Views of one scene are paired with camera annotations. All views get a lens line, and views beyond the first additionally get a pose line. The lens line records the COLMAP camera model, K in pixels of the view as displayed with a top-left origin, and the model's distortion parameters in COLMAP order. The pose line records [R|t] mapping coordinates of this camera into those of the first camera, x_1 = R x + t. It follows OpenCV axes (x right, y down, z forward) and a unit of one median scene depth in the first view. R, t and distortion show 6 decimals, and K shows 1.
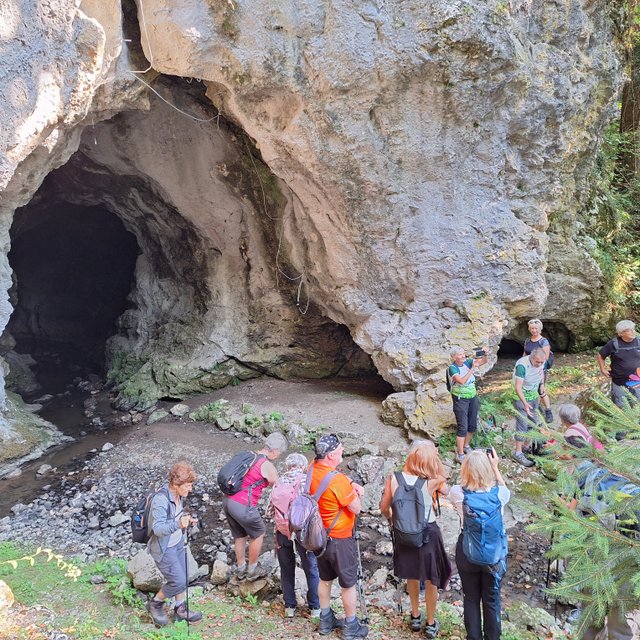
lens RADIAL K [[593.6, 0, 320.0], [0, 593.6, 320.0], [0, 0, 1]] dist [0.099718, -0.139267]
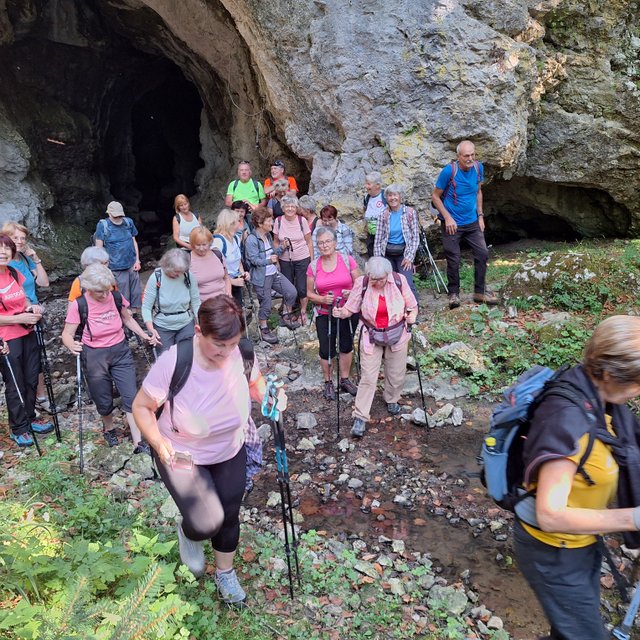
lens RADIAL K [[603.7, 0, 310.2], [0, 603.7, 327.1], [0, 0, 1]] dist [0.101863, -0.164507]
pose [[0.910163, 0.147996, -0.386912, 0.504618], [-0.081813, 0.979827, 0.182335, 0.077717], [0.406091, -0.134300, 0.903910, 0.214498]]
